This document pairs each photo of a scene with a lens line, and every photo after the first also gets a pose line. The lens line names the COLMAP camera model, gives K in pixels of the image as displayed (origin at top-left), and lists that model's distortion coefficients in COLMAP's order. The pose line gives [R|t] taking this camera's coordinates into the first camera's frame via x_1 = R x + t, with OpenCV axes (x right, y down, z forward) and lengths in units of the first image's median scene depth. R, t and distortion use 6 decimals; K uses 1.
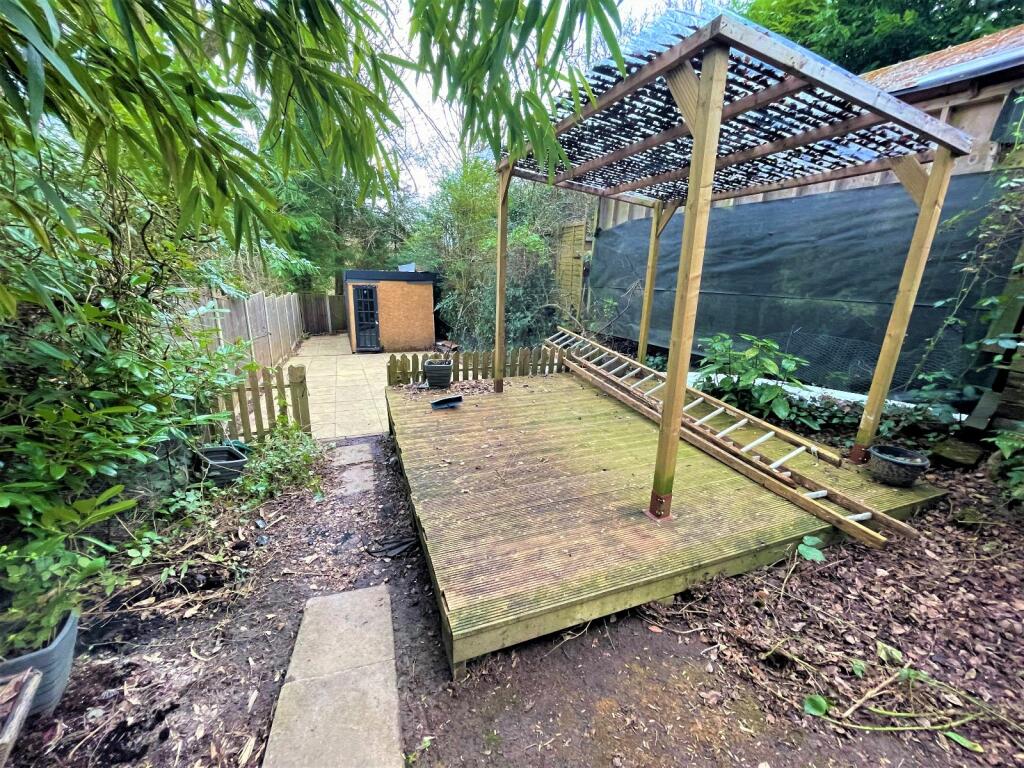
lens RADIAL K [[414.3, 0, 511.5], [0, 414.3, 385.7], [0, 0, 1]] dist [0.003299, 0.000311]
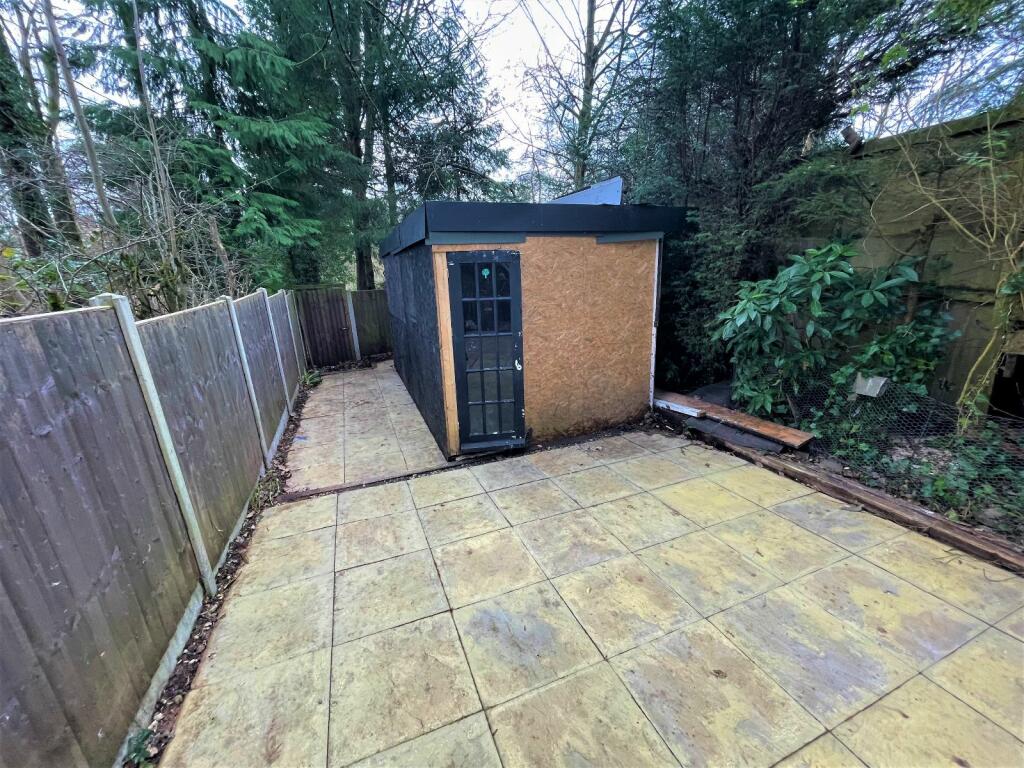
lens RADIAL K [[414.3, 0, 512.8], [0, 414.3, 390.2], [0, 0, 1]] dist [0.003299, 0.000311]
pose [[0.998662, -0.043847, -0.027407, -0.315839], [0.044863, 0.998284, 0.037625, -0.143668], [0.025710, -0.038804, 0.998916, 0.660011]]
